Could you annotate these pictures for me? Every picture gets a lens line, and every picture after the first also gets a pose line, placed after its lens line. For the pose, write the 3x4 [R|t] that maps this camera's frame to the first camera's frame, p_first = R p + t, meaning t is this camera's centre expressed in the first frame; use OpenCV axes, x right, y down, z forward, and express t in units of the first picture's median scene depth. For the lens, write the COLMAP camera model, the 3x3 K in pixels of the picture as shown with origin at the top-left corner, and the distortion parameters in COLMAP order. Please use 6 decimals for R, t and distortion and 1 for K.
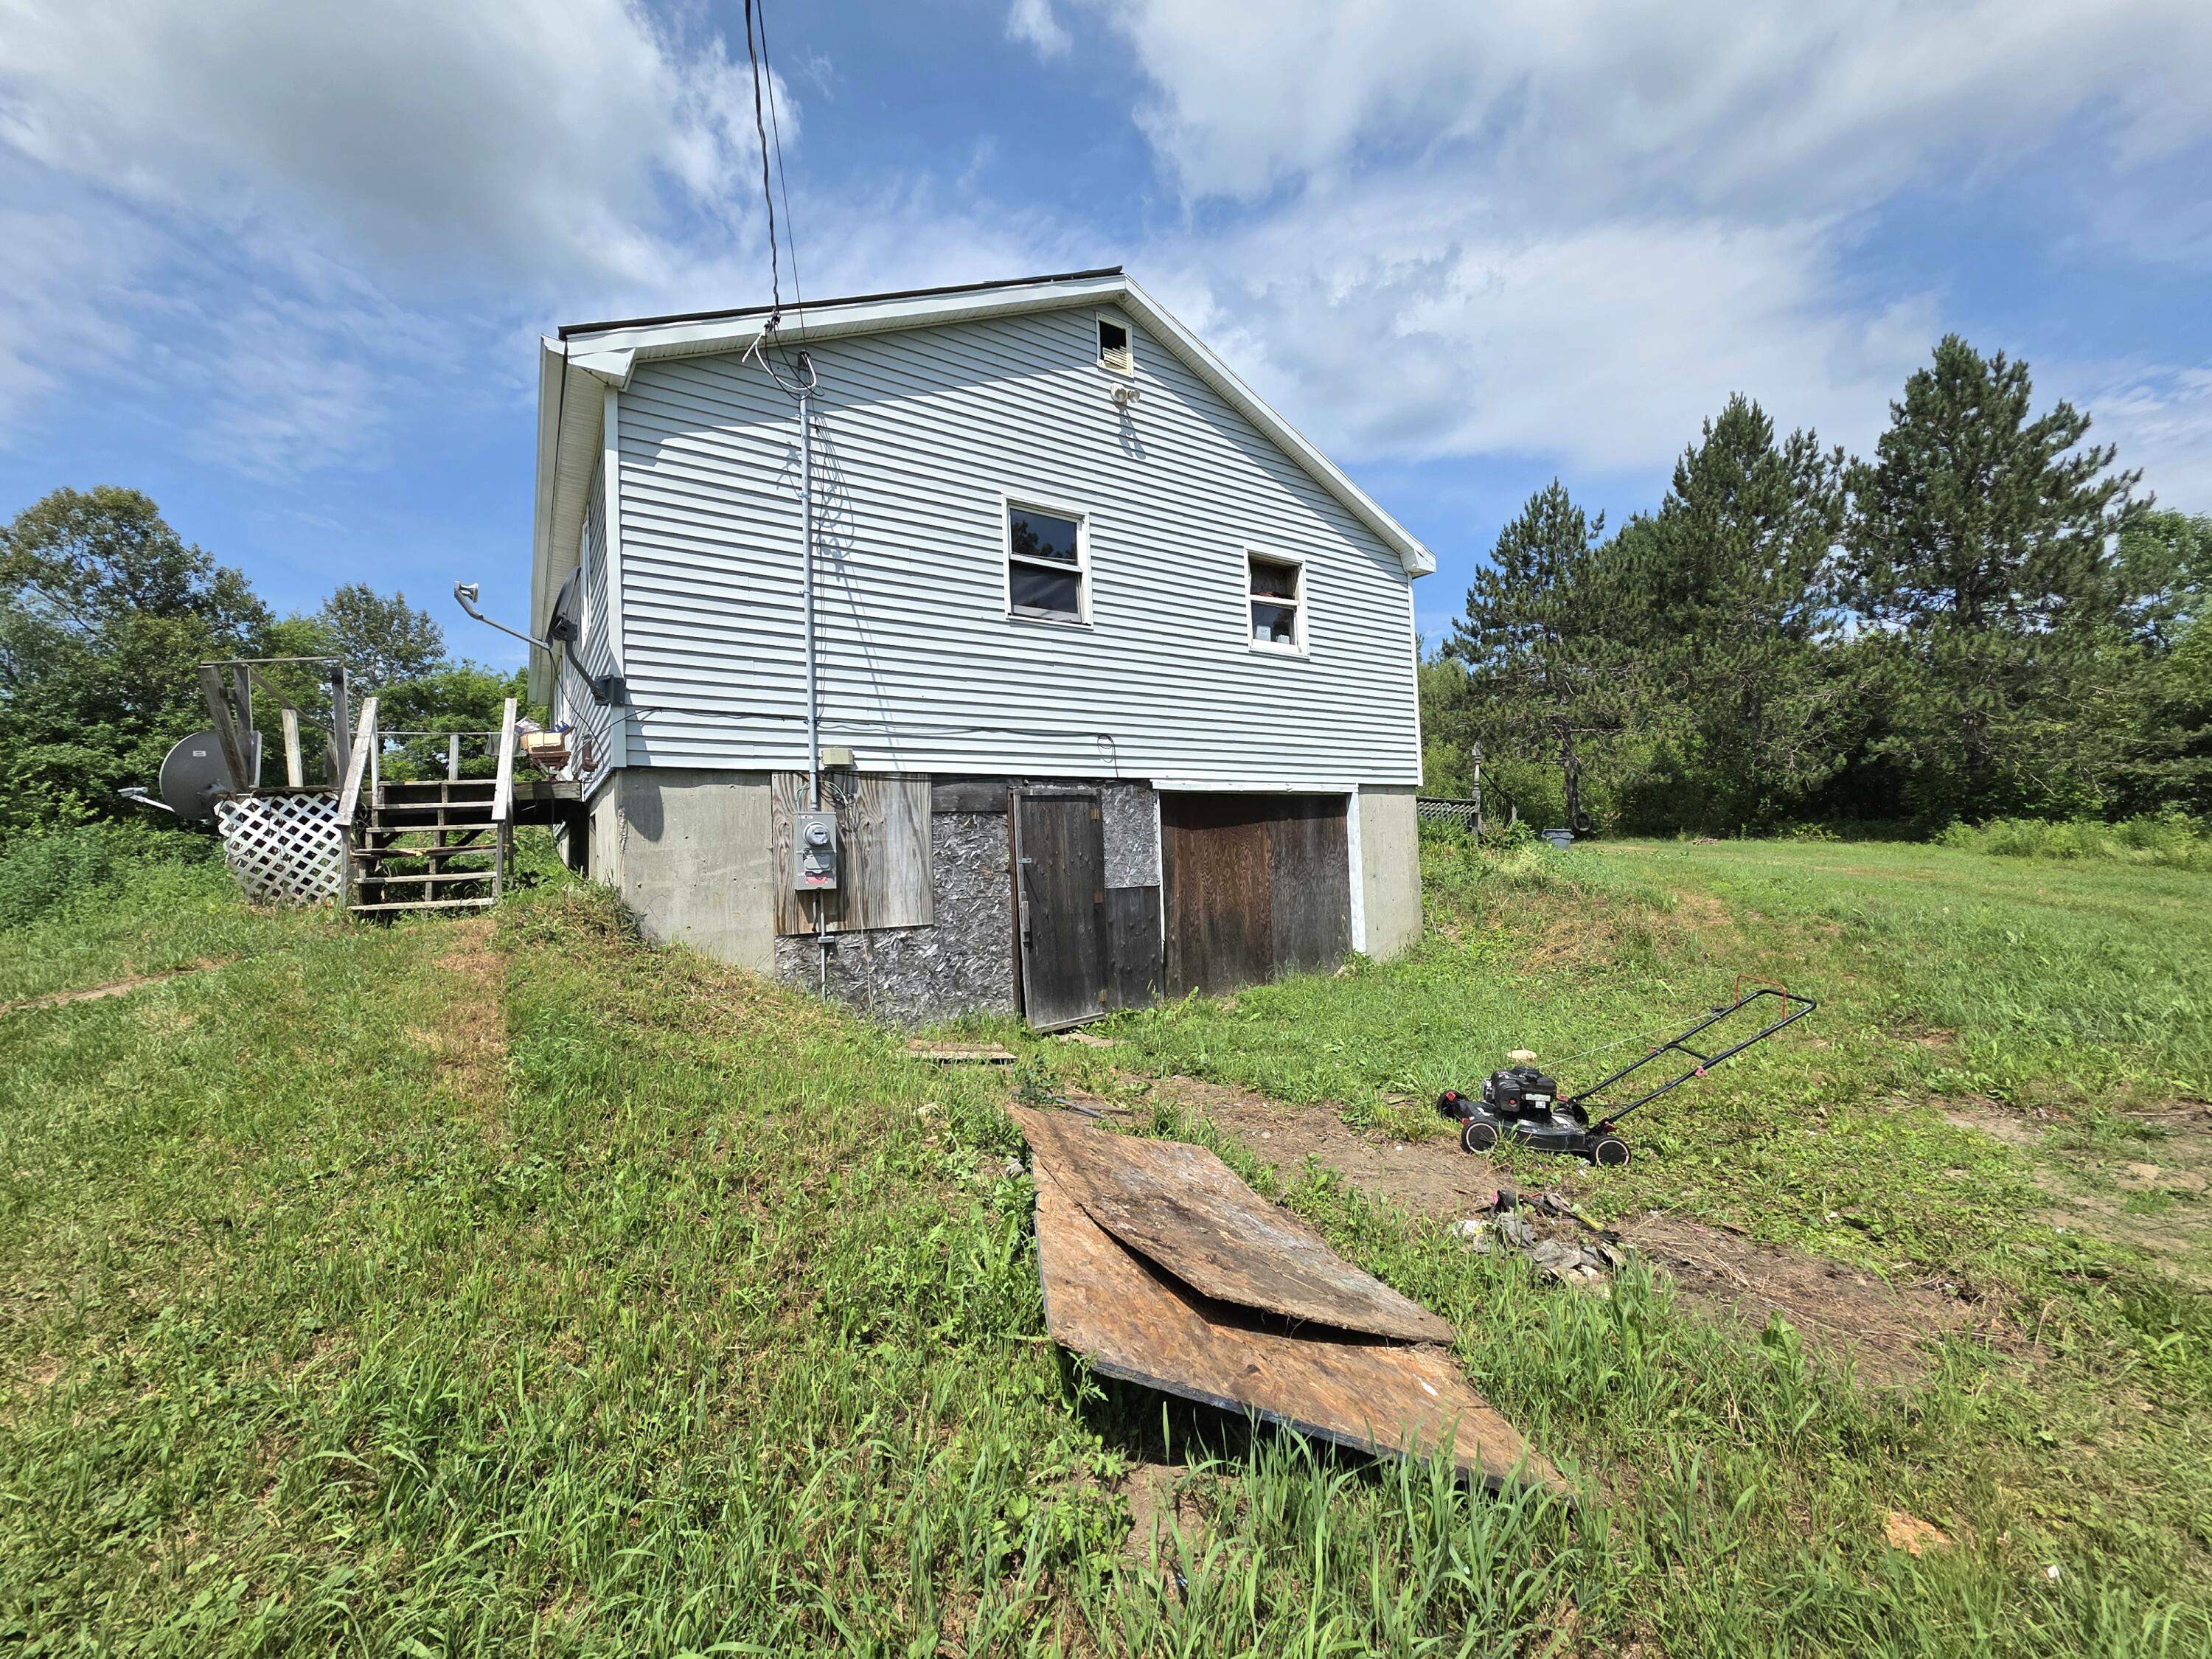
lens RADIAL K [[885.3, 0, 1096.3], [0, 885.3, 832.8], [0, 0, 1]] dist [0.000855, 0.000365]
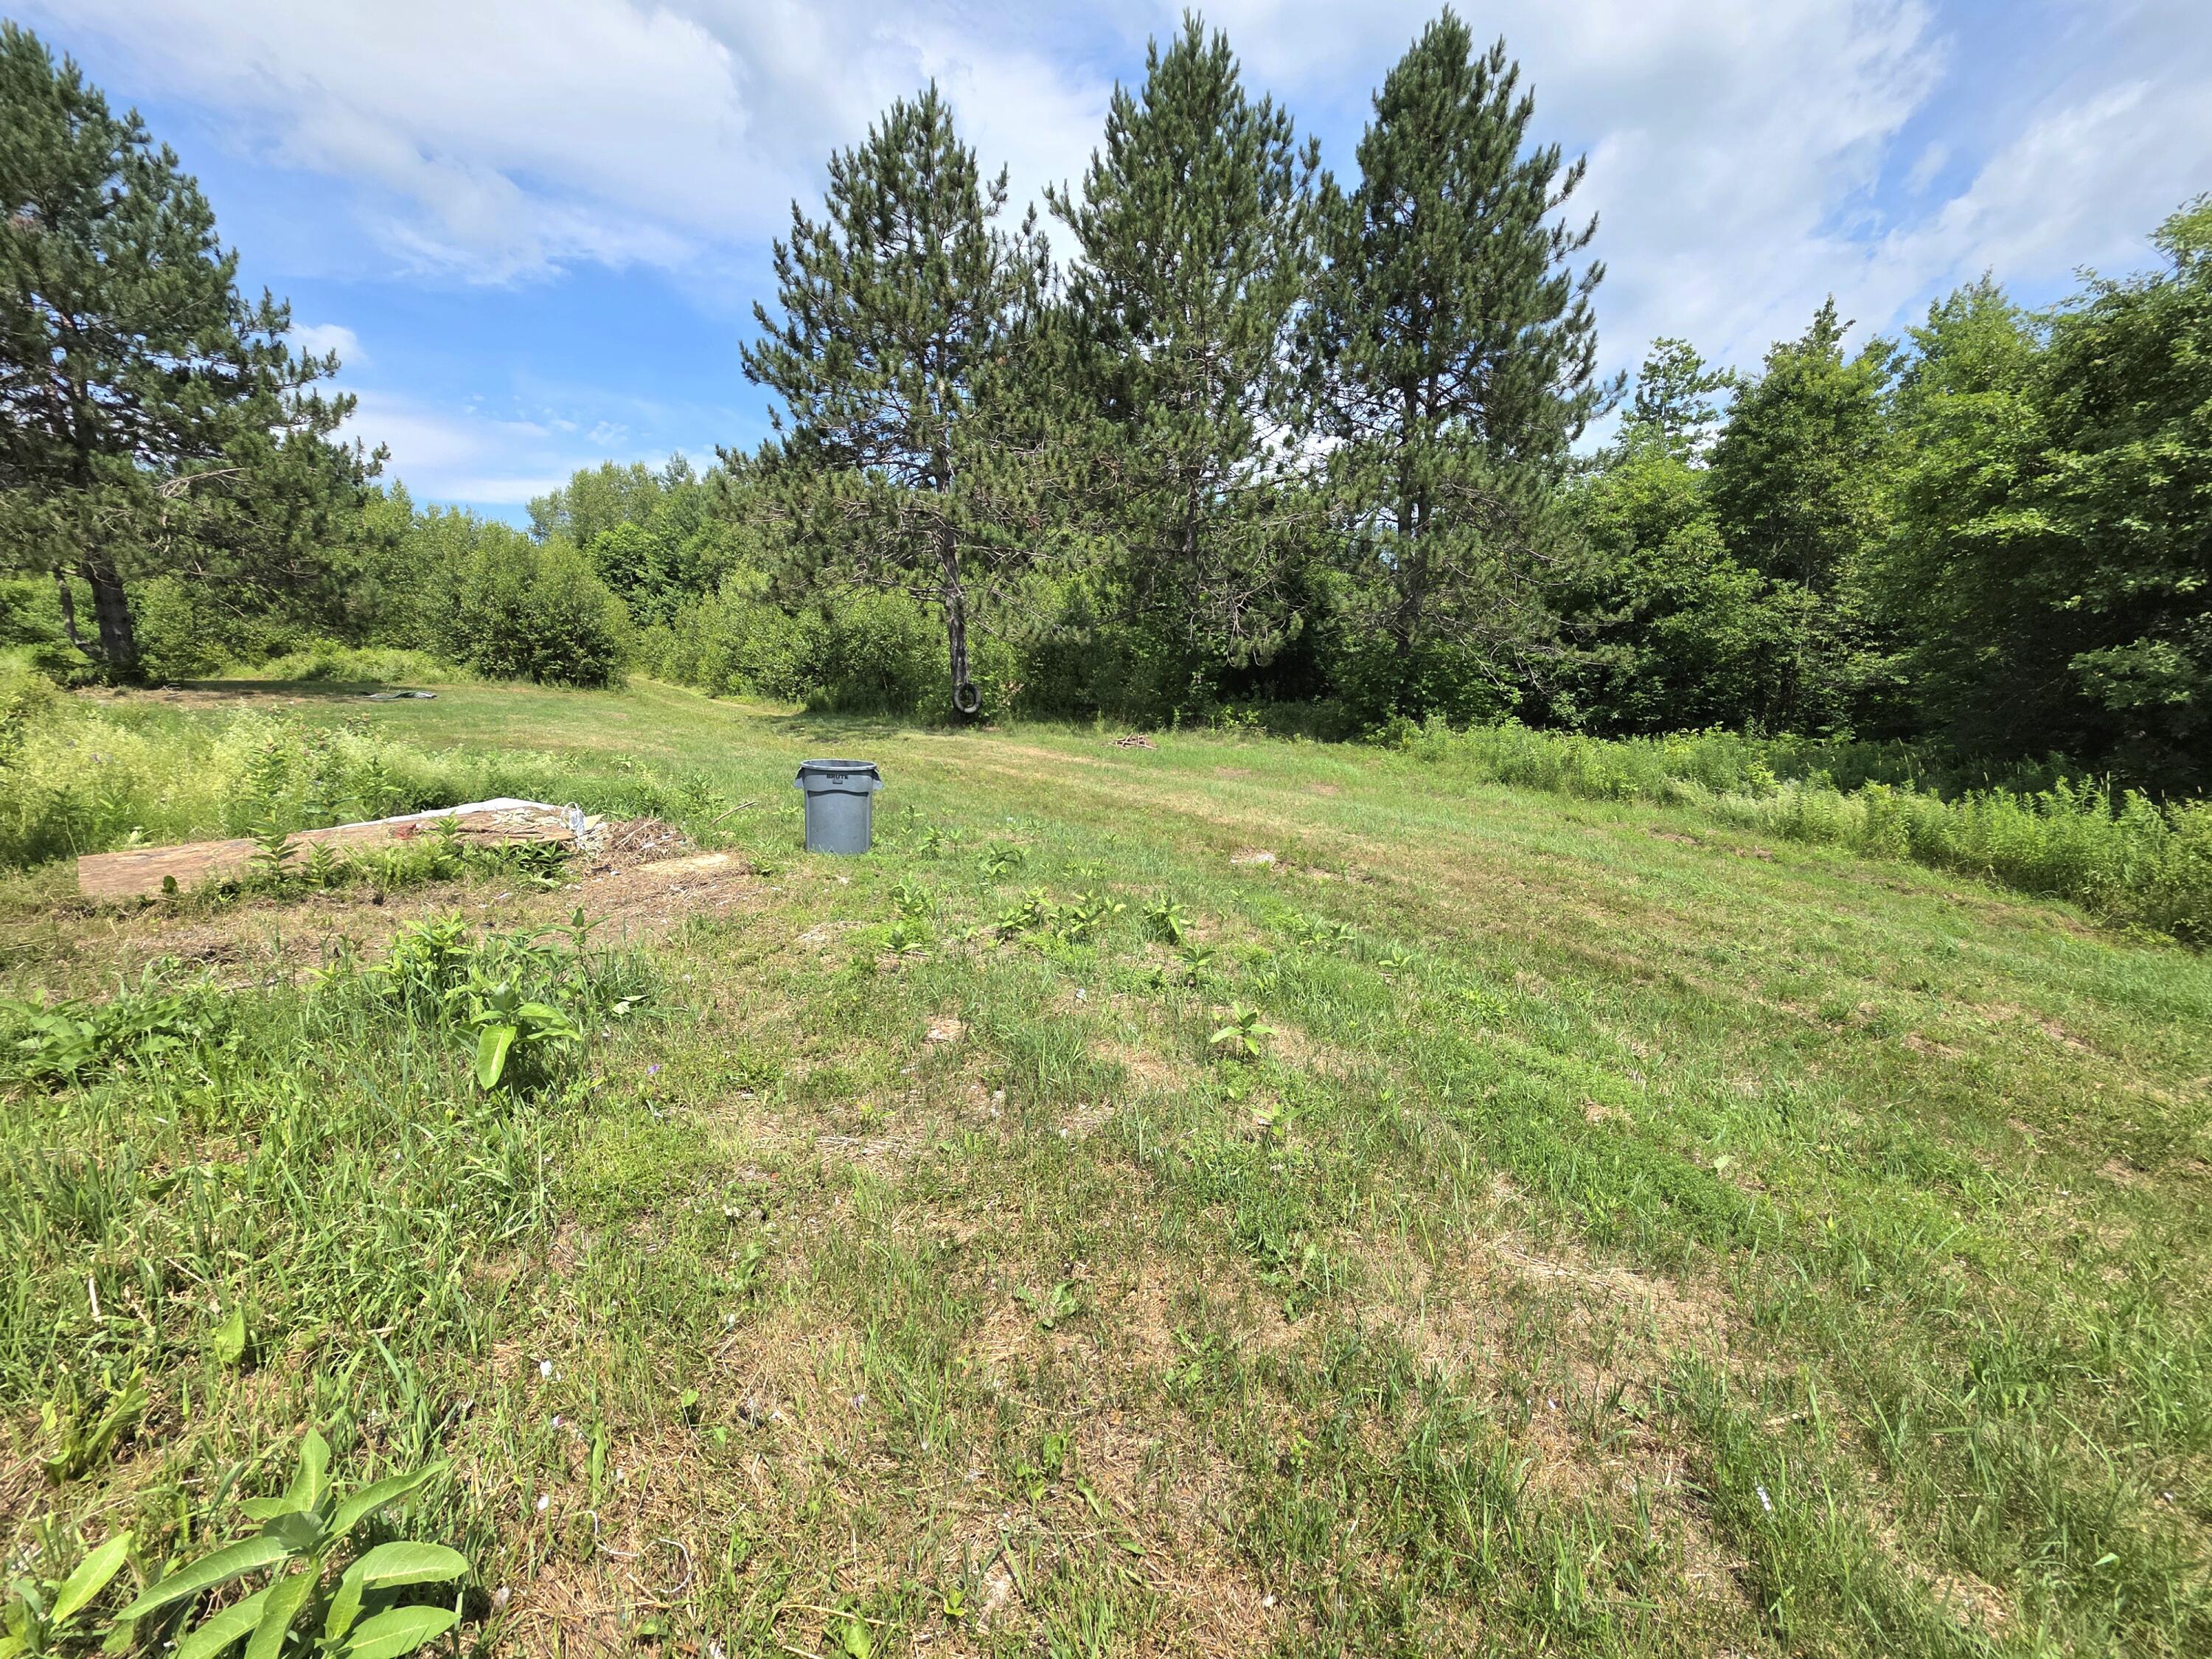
lens RADIAL K [[885.3, 0, 1108.6], [0, 885.3, 836.2], [0, 0, 1]] dist [0.000855, 0.000365]
pose [[0.814810, -0.064177, 0.576165, 0.264691], [-0.033124, 0.987076, 0.156791, -0.017134], [-0.578782, -0.146840, 0.802153, 0.428931]]
